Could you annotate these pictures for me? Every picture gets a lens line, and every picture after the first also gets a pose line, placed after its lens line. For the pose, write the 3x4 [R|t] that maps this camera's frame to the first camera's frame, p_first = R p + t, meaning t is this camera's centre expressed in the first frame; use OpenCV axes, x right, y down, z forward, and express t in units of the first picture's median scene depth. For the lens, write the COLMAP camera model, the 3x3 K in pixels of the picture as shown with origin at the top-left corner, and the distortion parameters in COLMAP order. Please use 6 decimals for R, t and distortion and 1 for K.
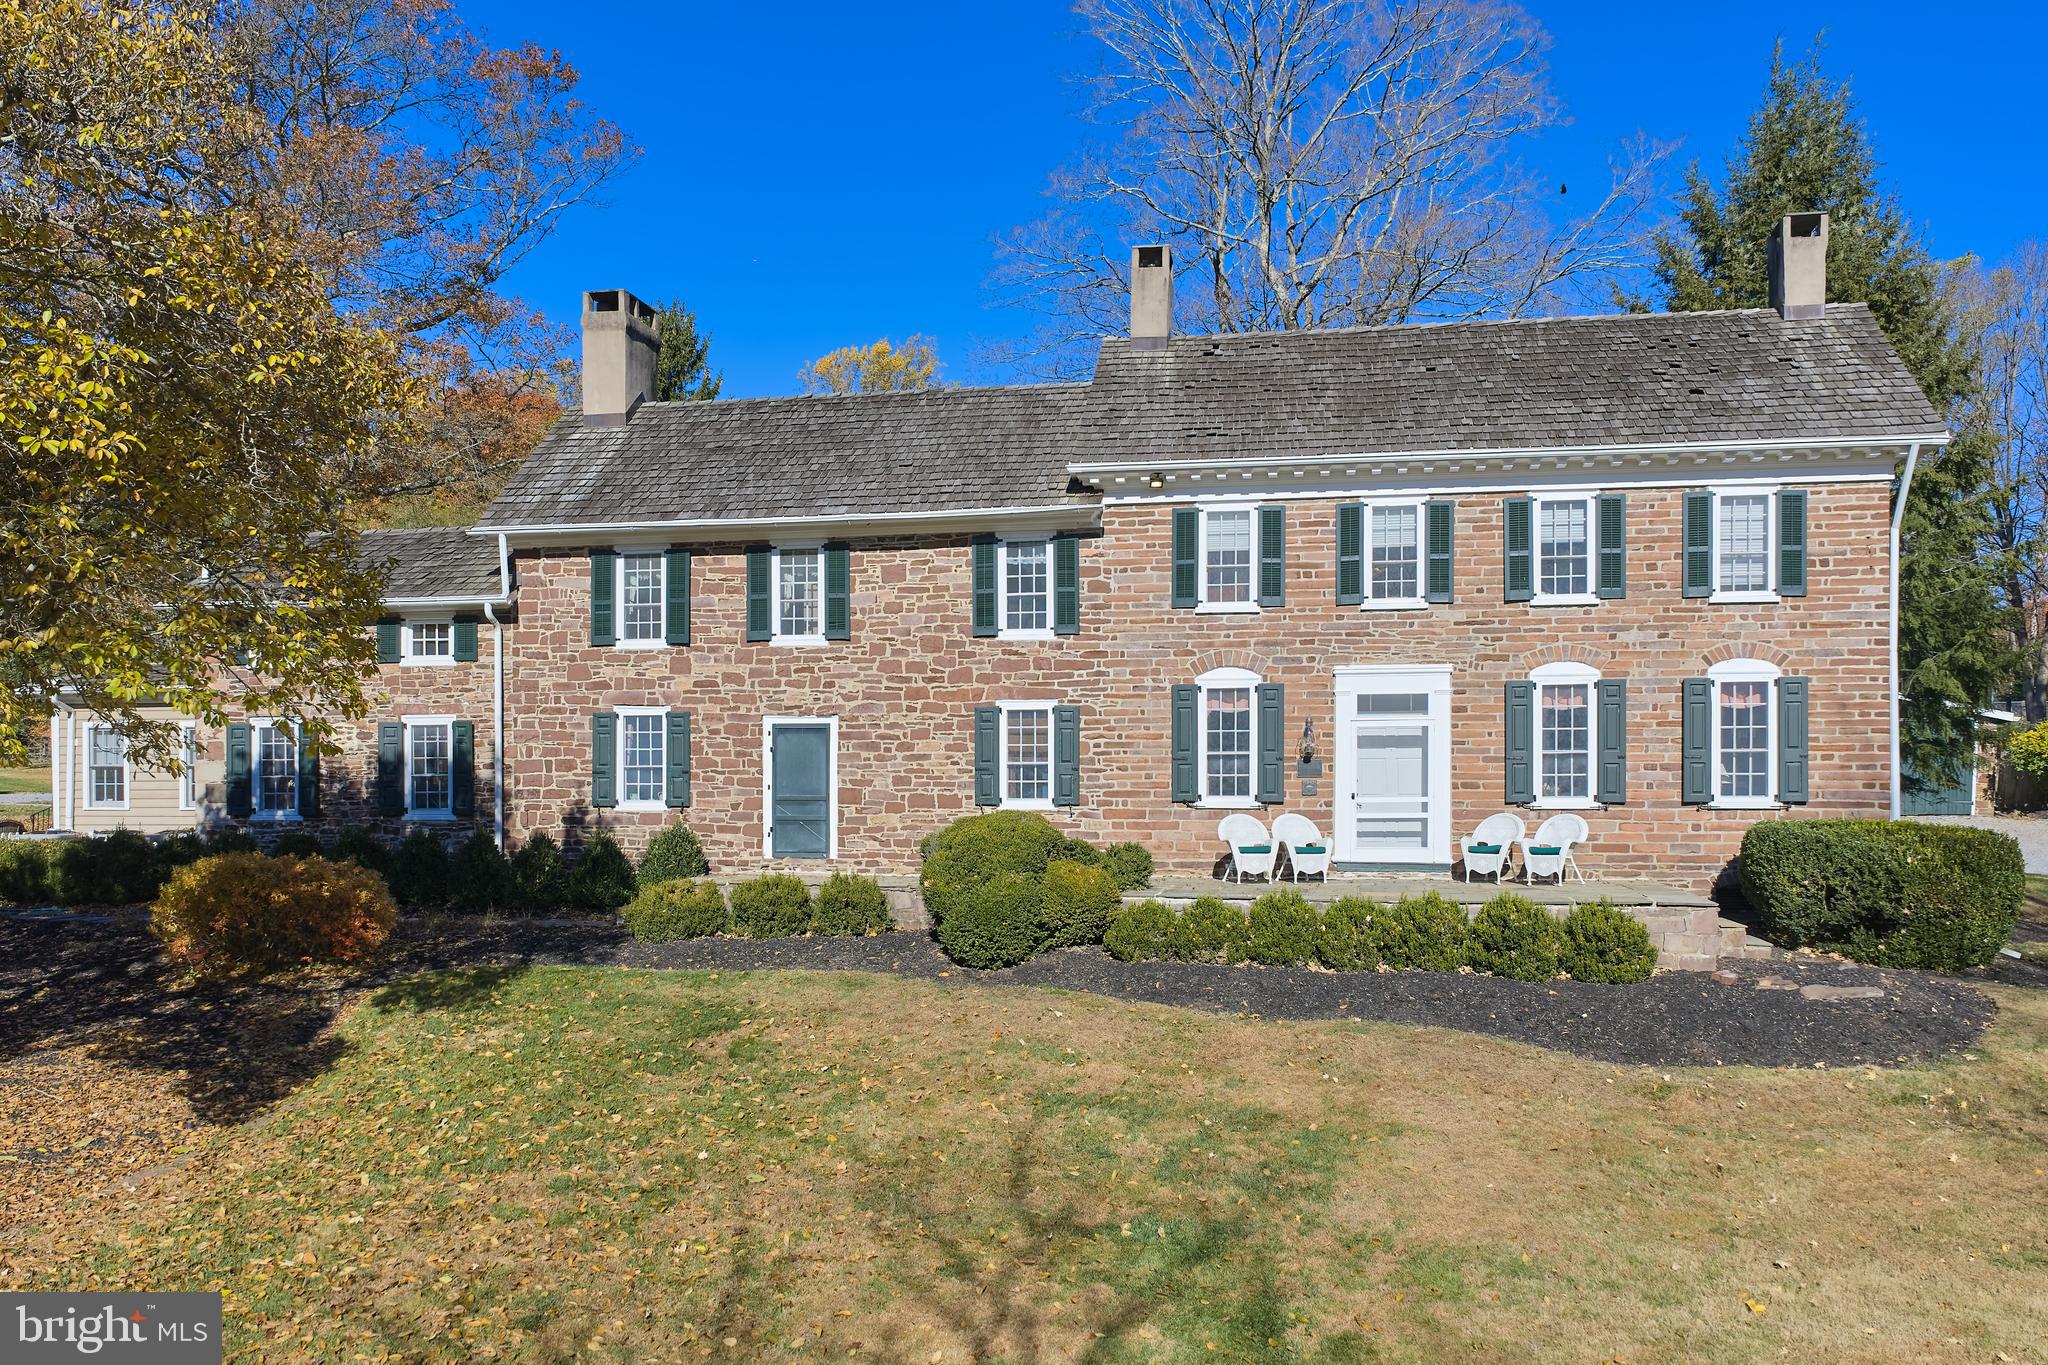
lens RADIAL K [[1684.9, 0, 1024.8], [0, 1684.9, 804.8], [0, 0, 1]] dist [0.030881, -0.042302]
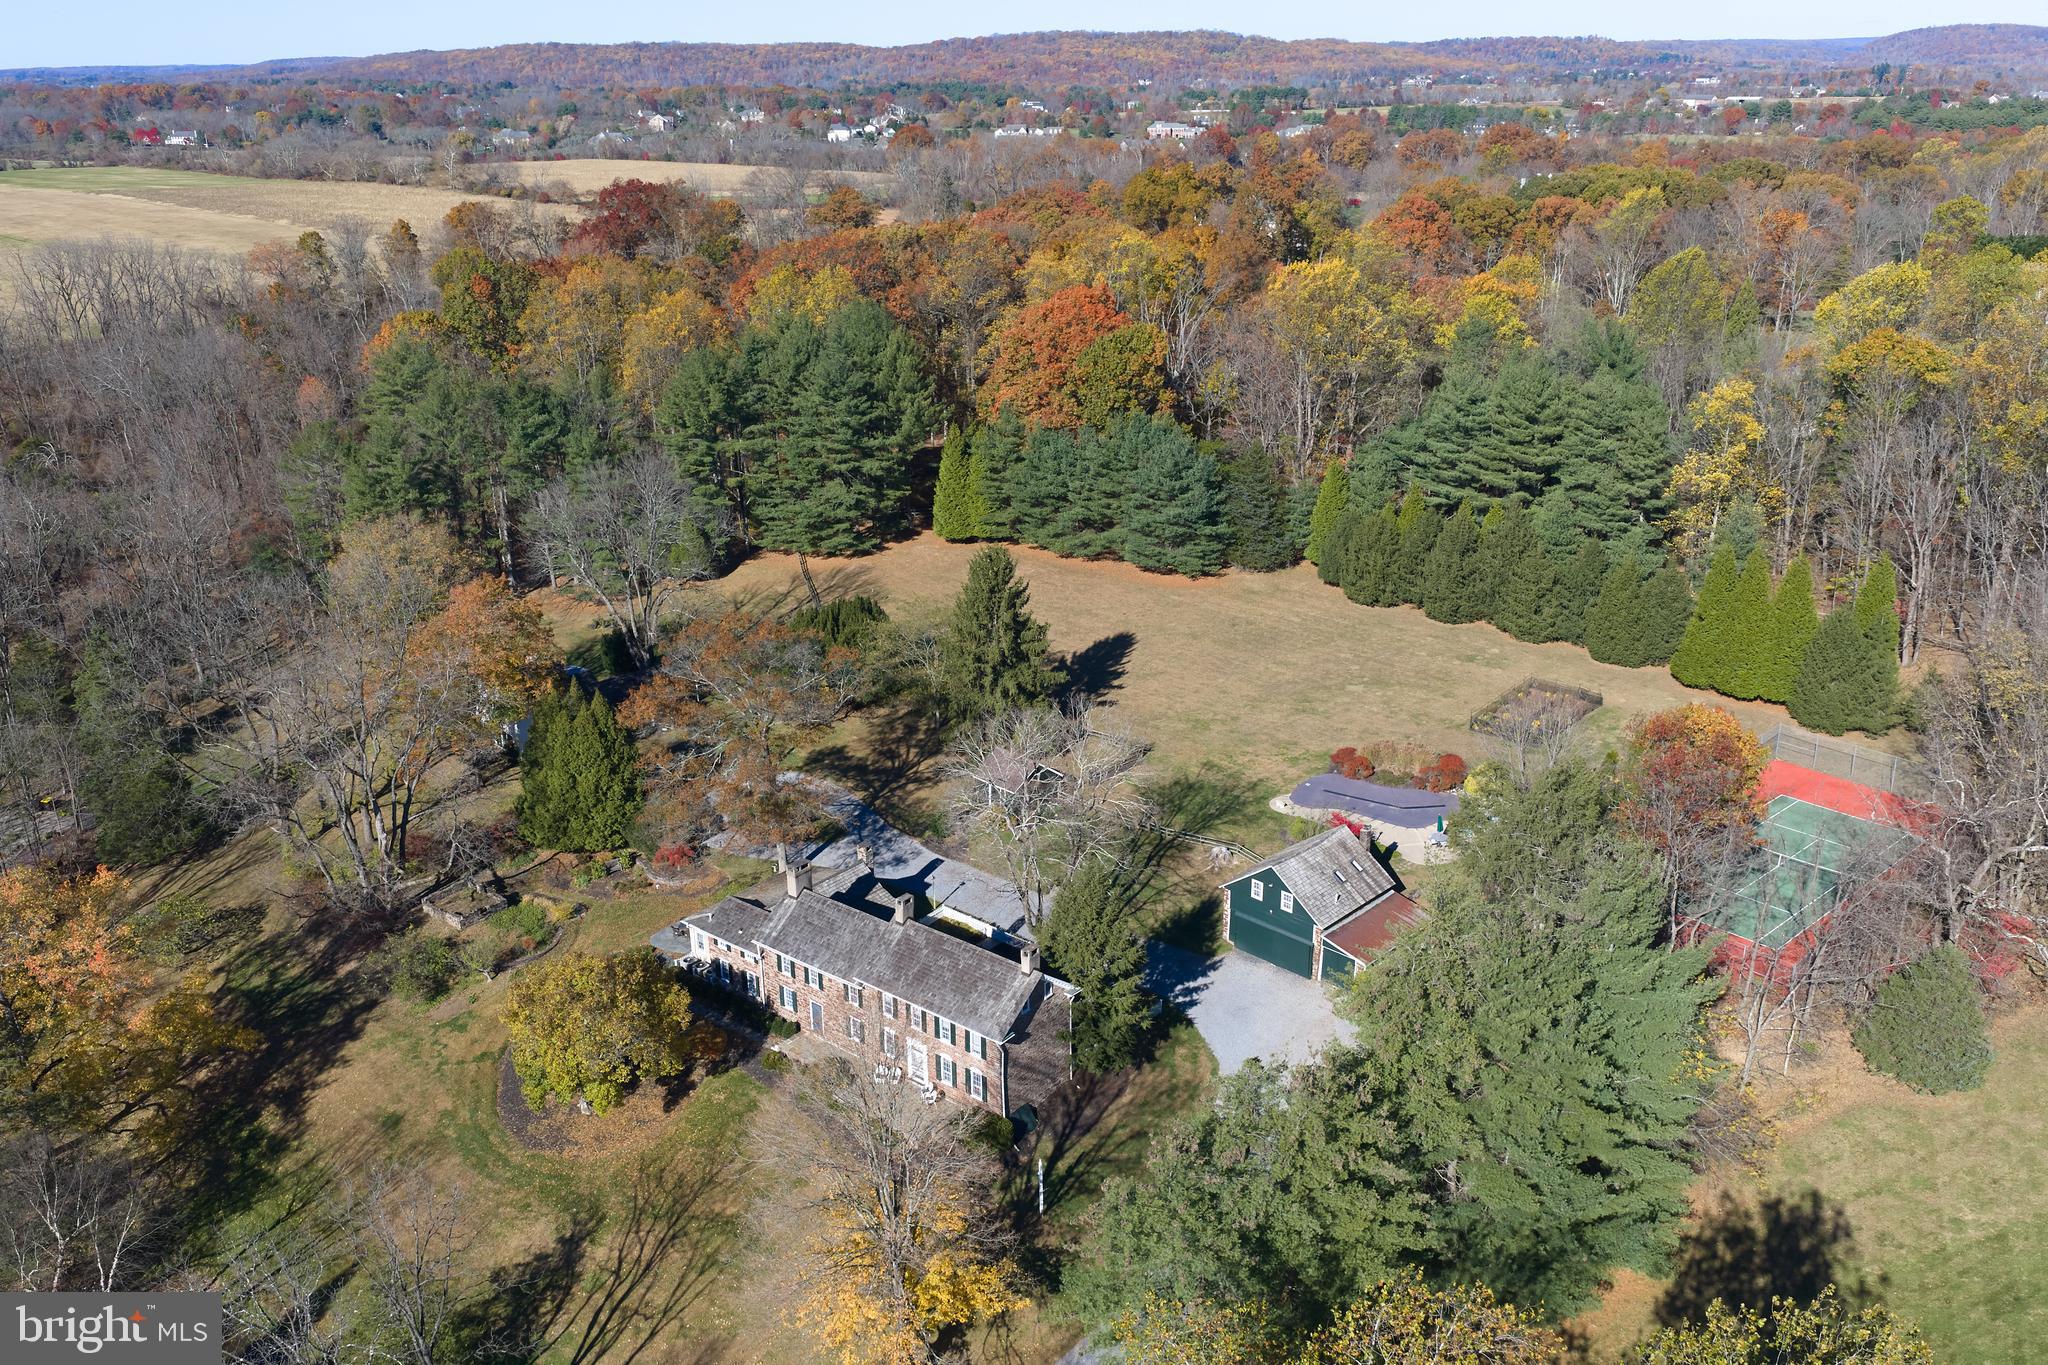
lens RADIAL K [[1684.9, 0, 1026.4], [0, 1684.9, 698.7], [0, 0, 1]] dist [0.030881, -0.042302]
pose [[0.868602, 0.163088, -0.467902, 2.233032], [0.015696, 0.934754, 0.354948, -2.315420], [0.495261, -0.315653, 0.809370, -1.950959]]
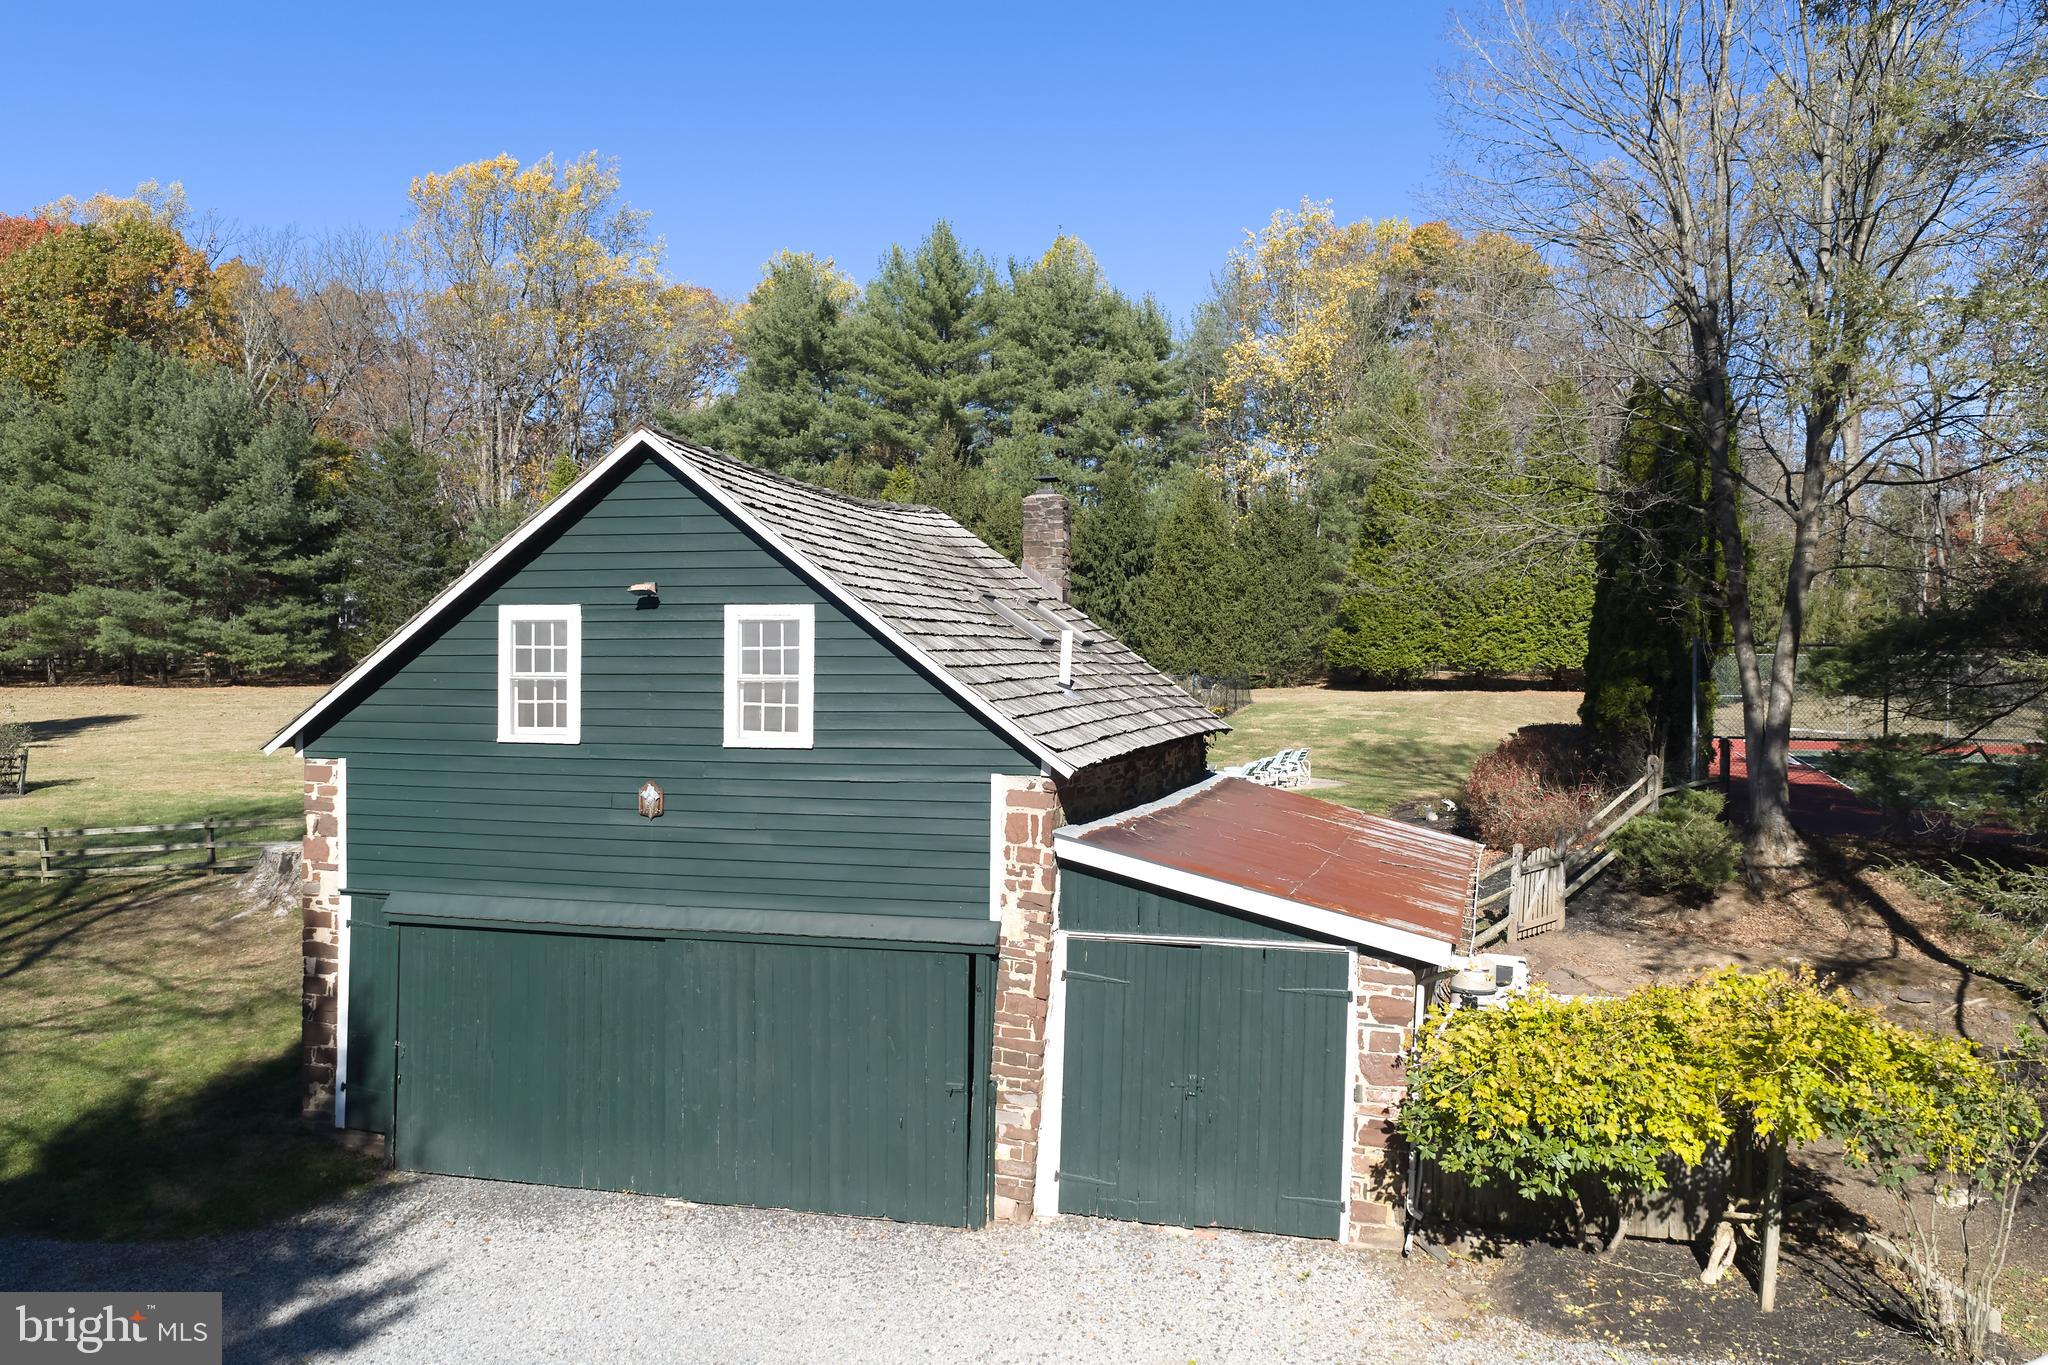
lens RADIAL K [[1684.9, 0, 1037.6], [0, 1684.9, 688.6], [0, 0, 1]] dist [0.030881, -0.042302]
pose [[0.999732, 0.002499, -0.023017, 0.930432], [-0.002237, 0.999932, 0.011406, -0.186223], [0.023044, -0.011352, 0.999670, 1.239949]]
